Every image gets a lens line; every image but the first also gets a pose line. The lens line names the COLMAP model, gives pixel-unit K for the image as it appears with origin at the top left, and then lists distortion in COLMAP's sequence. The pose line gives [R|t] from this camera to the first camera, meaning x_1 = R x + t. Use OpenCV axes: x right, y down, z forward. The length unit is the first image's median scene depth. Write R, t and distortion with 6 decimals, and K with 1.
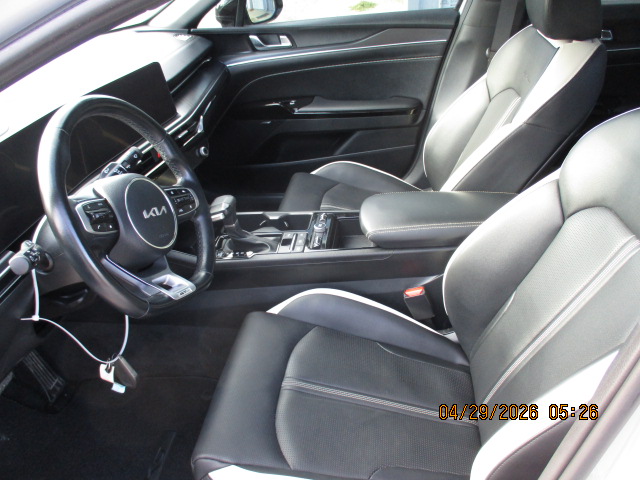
lens RADIAL K [[535.3, 0, 316.2], [0, 535.3, 240.3], [0, 0, 1]] dist [-0.033068, 0.002513]
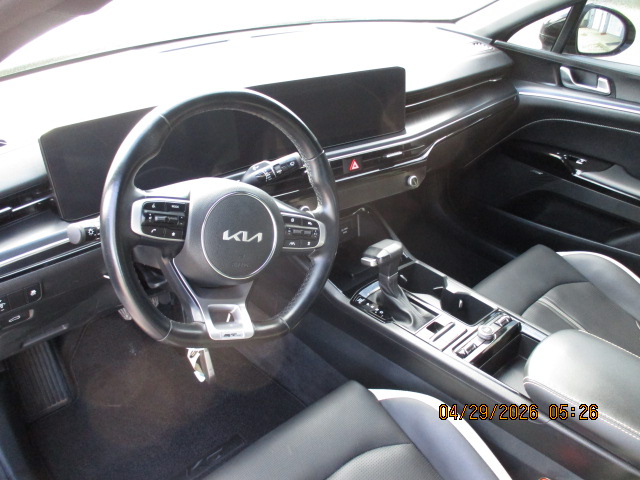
lens RADIAL K [[535.3, 0, 316.2], [0, 535.3, 240.3], [0, 0, 1]] dist [-0.033068, 0.002513]
pose [[0.756362, 0.427608, -0.495043, 0.135693], [-0.418802, 0.897882, 0.135698, -0.134533], [0.502516, 0.104688, 0.858206, 0.204205]]
